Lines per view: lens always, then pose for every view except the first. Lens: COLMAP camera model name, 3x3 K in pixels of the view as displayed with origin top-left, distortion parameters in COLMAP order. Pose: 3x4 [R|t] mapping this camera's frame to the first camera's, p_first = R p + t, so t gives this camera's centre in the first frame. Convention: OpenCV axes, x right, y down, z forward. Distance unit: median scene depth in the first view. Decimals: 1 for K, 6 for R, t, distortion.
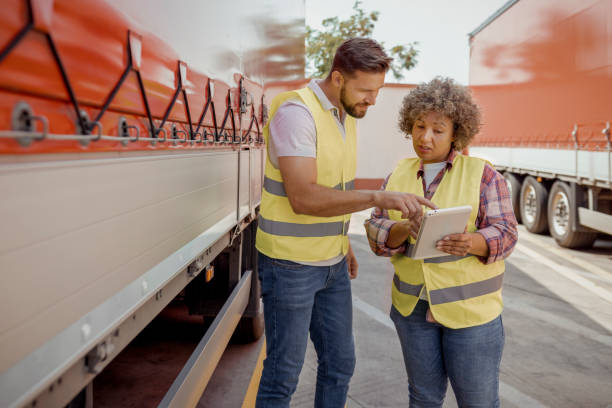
lens RADIAL K [[617.3, 0, 252.6], [0, 617.3, 149.8], [0, 0, 1]] dist [0.008551, 0.005805]
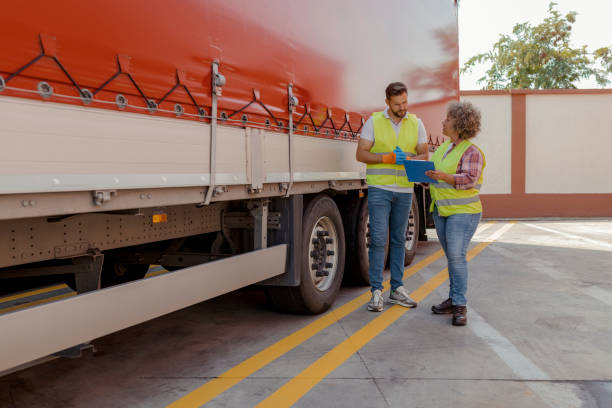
lens RADIAL K [[622.0, 0, 293.5], [0, 622.0, 204.2], [0, 0, 1]] dist [0.008964, 0.006950]
pose [[0.953788, -0.009108, -0.300342, 0.129345], [0.020827, 0.999140, 0.035841, 0.030553], [0.299757, -0.040440, 0.953158, -0.026131]]
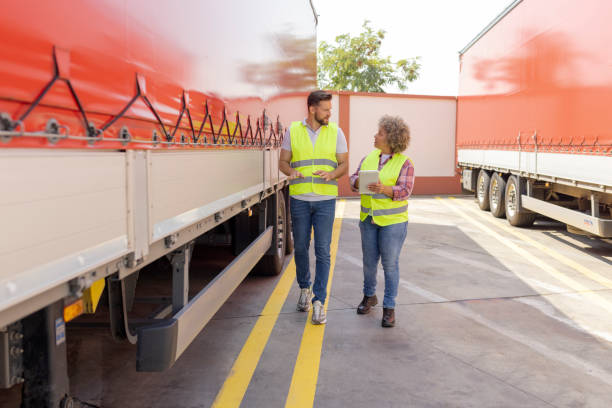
lens RADIAL K [[609.9, 0, 308.4], [0, 609.9, 206.3], [0, 0, 1]] dist [-0.009831, -0.017573]
pose [[0.998590, -0.010746, 0.051983, 0.003701], [0.006260, 0.996301, 0.085702, 0.003083], [-0.052712, -0.085256, 0.994964, -0.213725]]
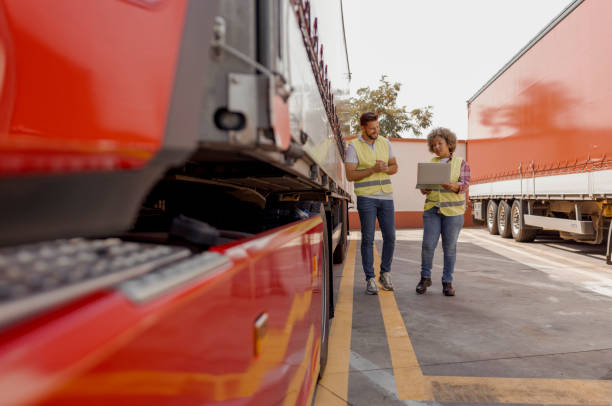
lens RADIAL K [[617.7, 0, 305.0], [0, 617.7, 212.5], [0, 0, 1]] dist [0.017021, 0.012088]
pose [[0.999094, -0.019687, 0.037737, -0.079961], [0.019368, 0.999774, 0.008786, 0.049703], [-0.037901, -0.008048, 0.999249, -0.459339]]
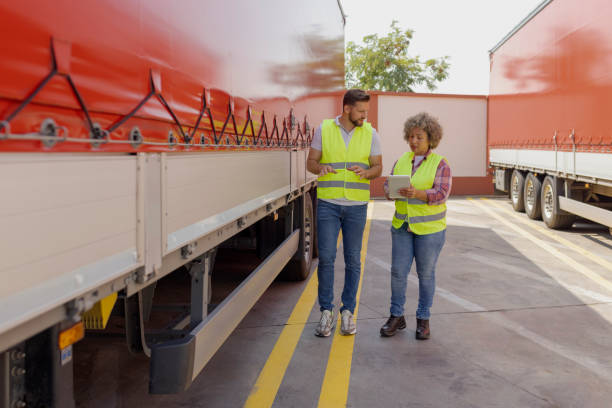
lens RADIAL K [[609.5, 0, 303.9], [0, 609.5, 166.4], [0, 0, 1]] dist [0.000330, -0.008498]
pose [[0.999965, -0.008392, -0.000113, 0.004187], [0.008392, 0.999749, 0.020795, 0.002158], [-0.000062, -0.020796, 0.999784, -0.193380]]
